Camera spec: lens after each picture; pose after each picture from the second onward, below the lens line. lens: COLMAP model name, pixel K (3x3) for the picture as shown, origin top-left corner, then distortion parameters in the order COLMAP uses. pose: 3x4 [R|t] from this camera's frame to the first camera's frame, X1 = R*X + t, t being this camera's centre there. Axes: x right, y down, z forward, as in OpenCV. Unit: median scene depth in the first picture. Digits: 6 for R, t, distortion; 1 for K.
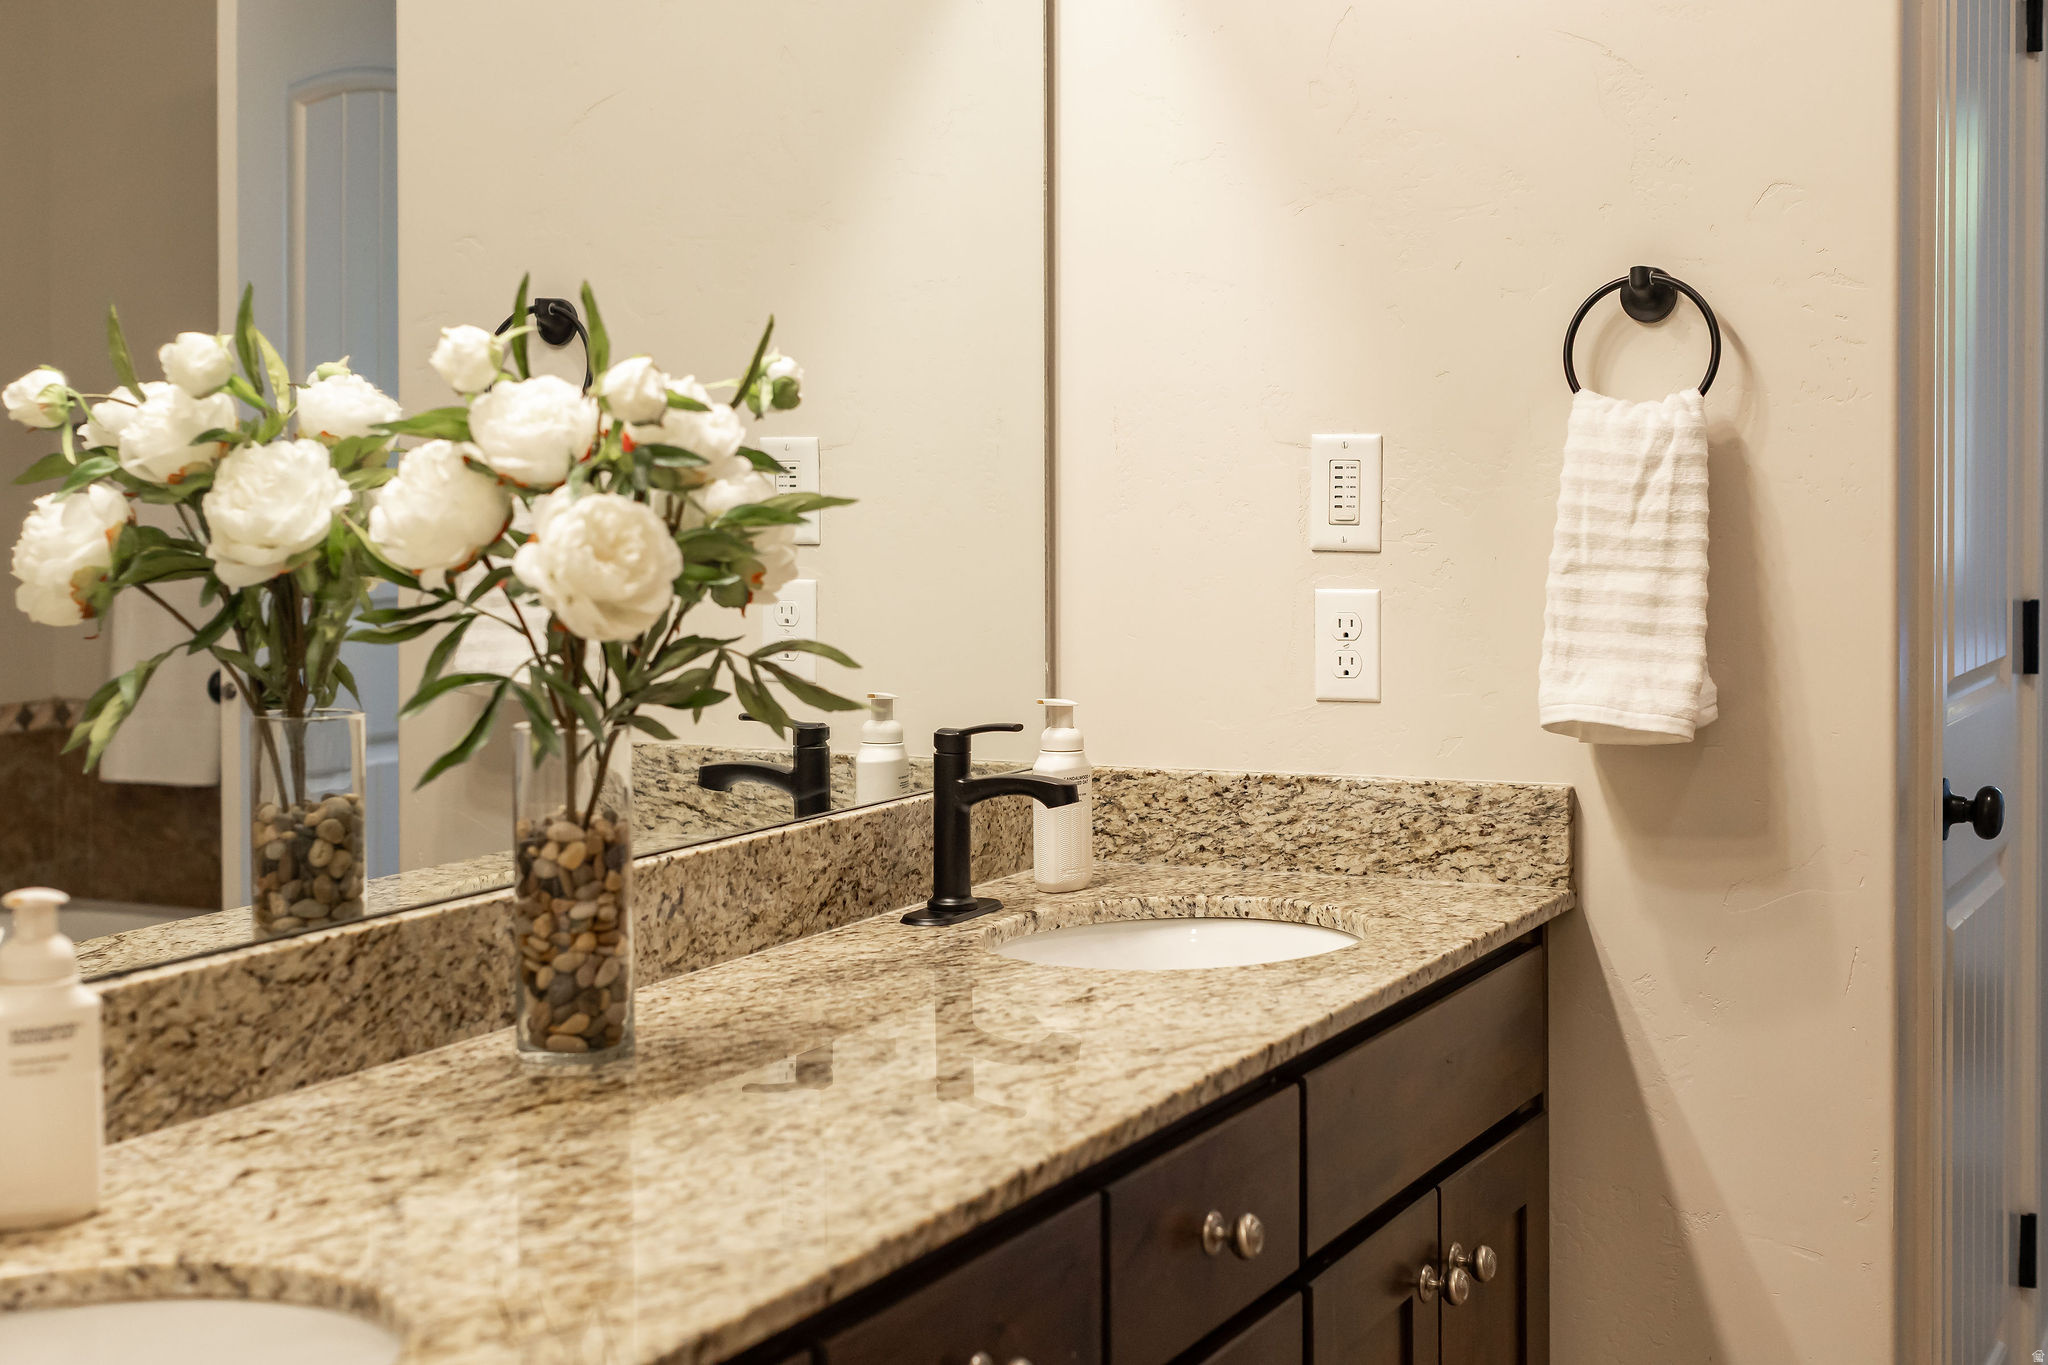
lens RADIAL K [[2969.2, 0, 1018.6], [0, 2969.2, 684.0], [0, 0, 1]] dist [0.017755, 0.000000]
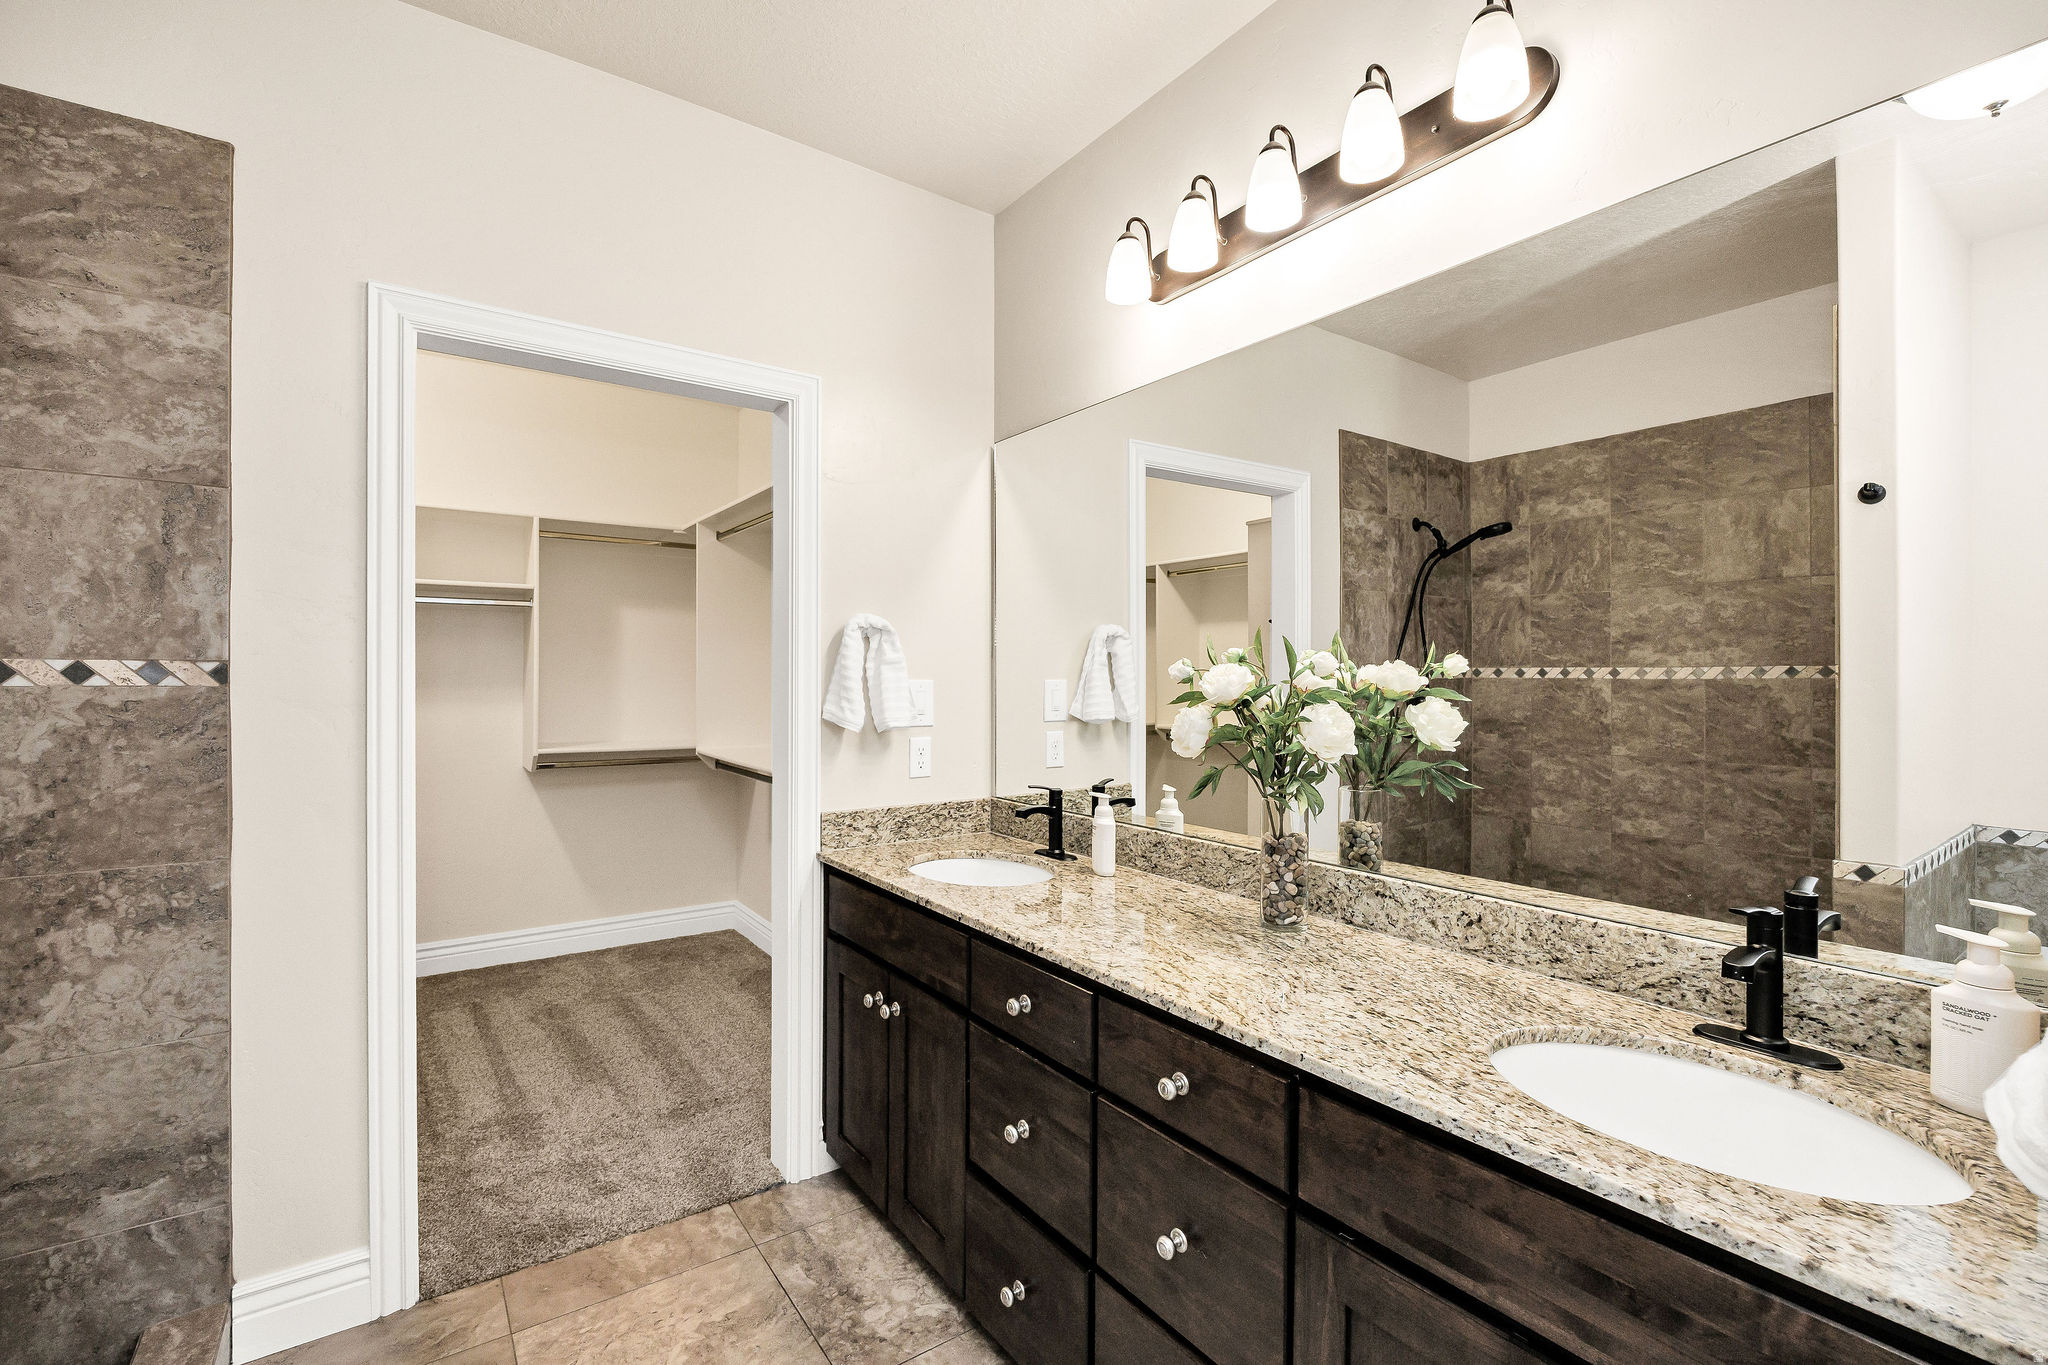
lens RADIAL K [[910.9, 0, 1031.5], [0, 910.9, 674.6], [0, 0, 1]] dist [0.001087, 0.000218]
pose [[-0.499552, 0.009403, -0.866233, 0.654376], [-0.054884, 0.997589, 0.042480, -0.118111], [0.864543, 0.068763, -0.497832, 1.190025]]
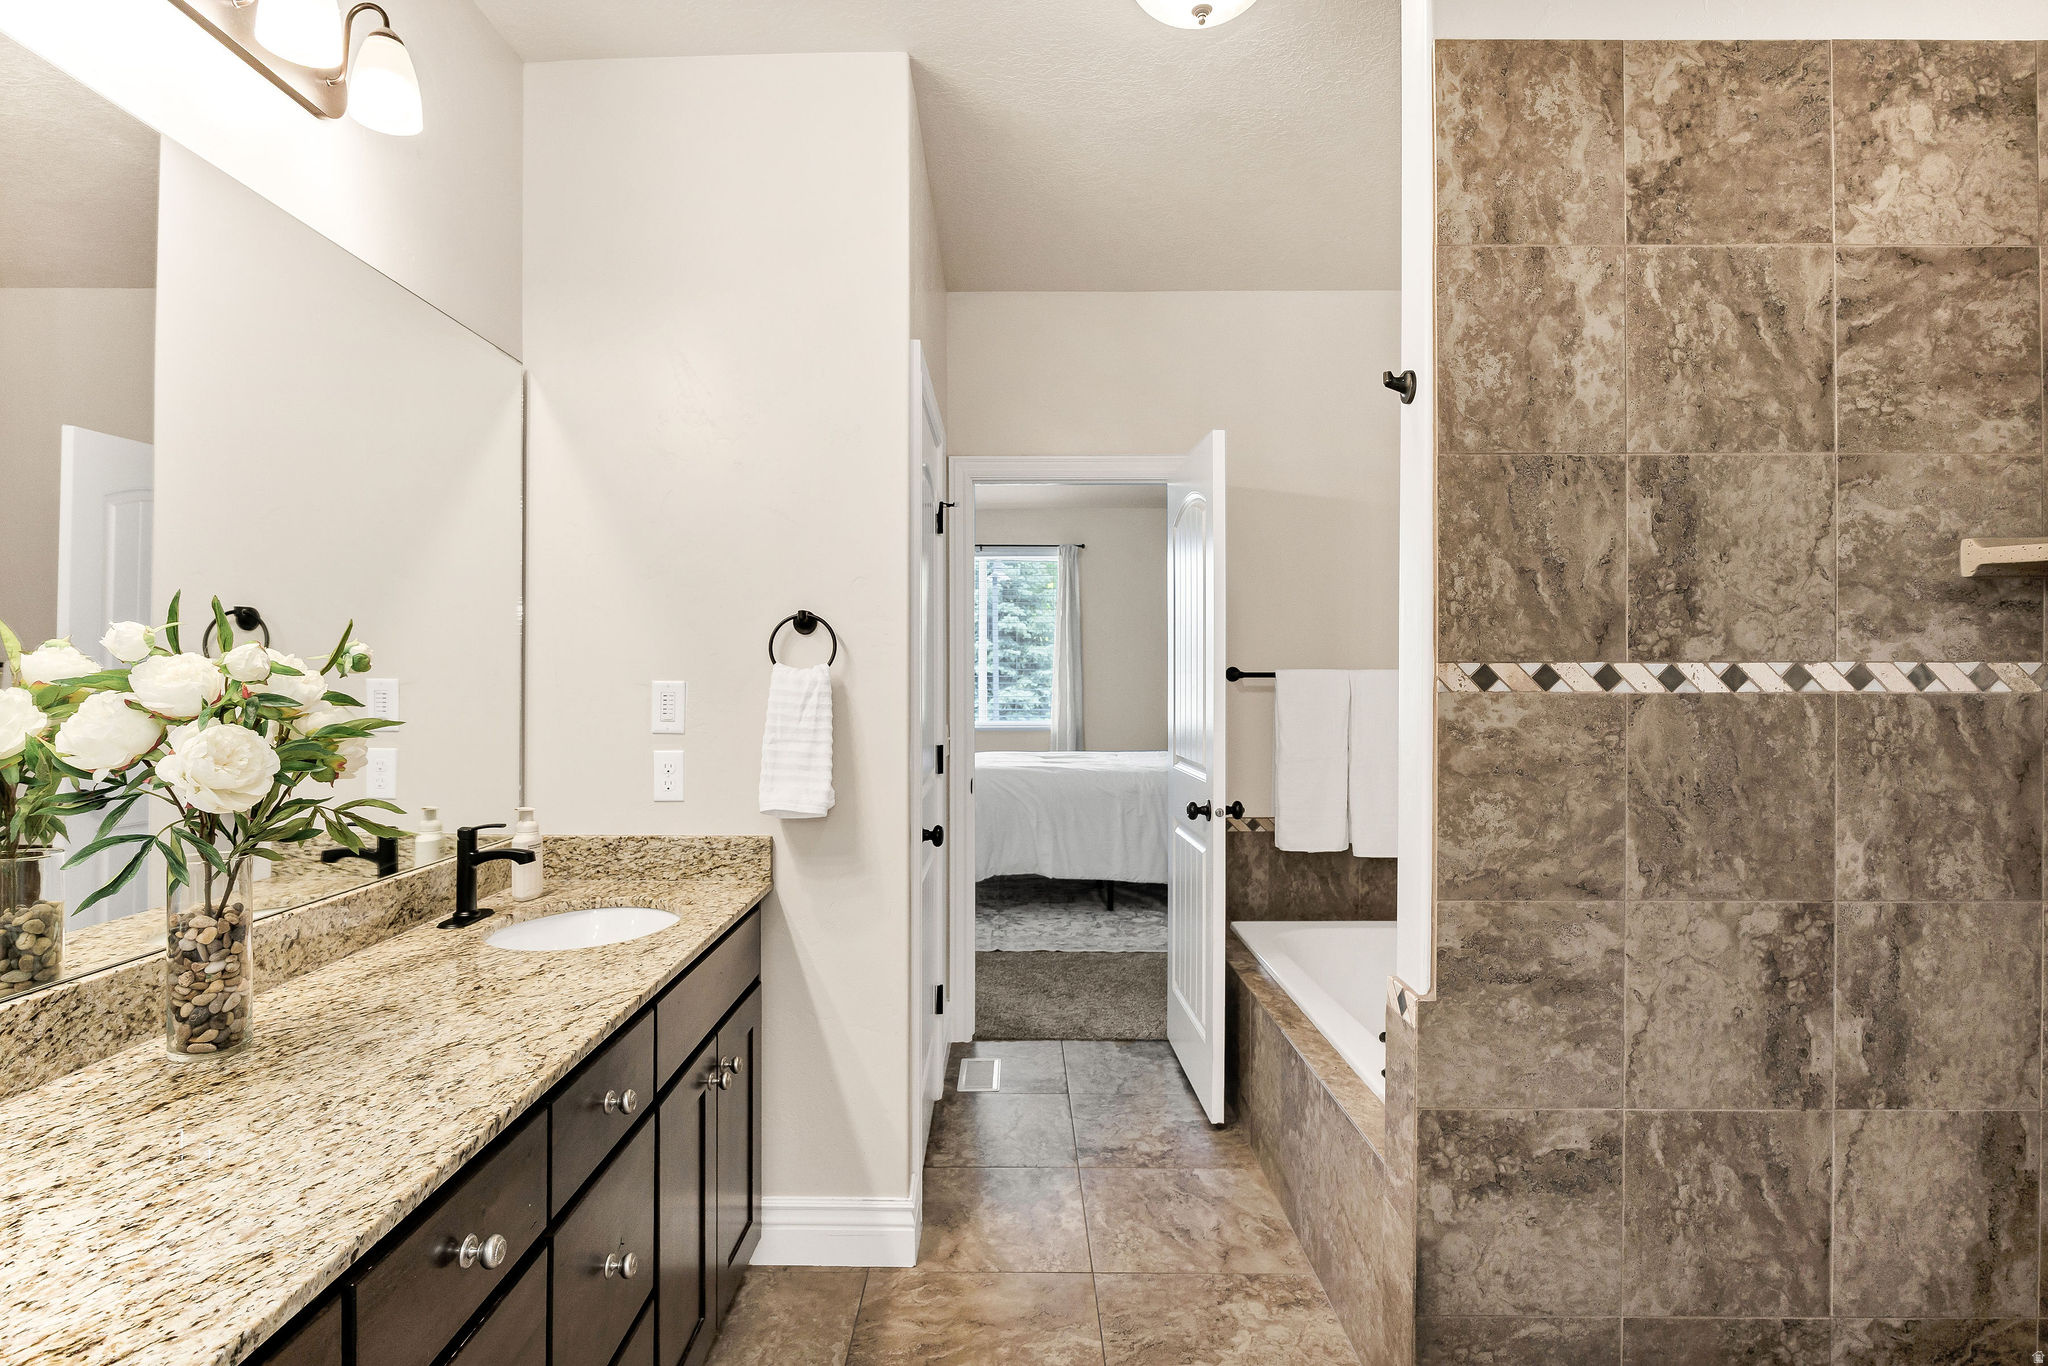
lens RADIAL K [[1078.9, 0, 995.8], [0, 1078.9, 681.5], [0, 0, 1]] dist [-0.000033, 0.001015]
pose [[0.912372, 0.007710, 0.409290, 0.005619], [0.022538, 0.997360, -0.069028, -0.032377], [-0.408741, 0.072204, 0.909790, 0.243346]]
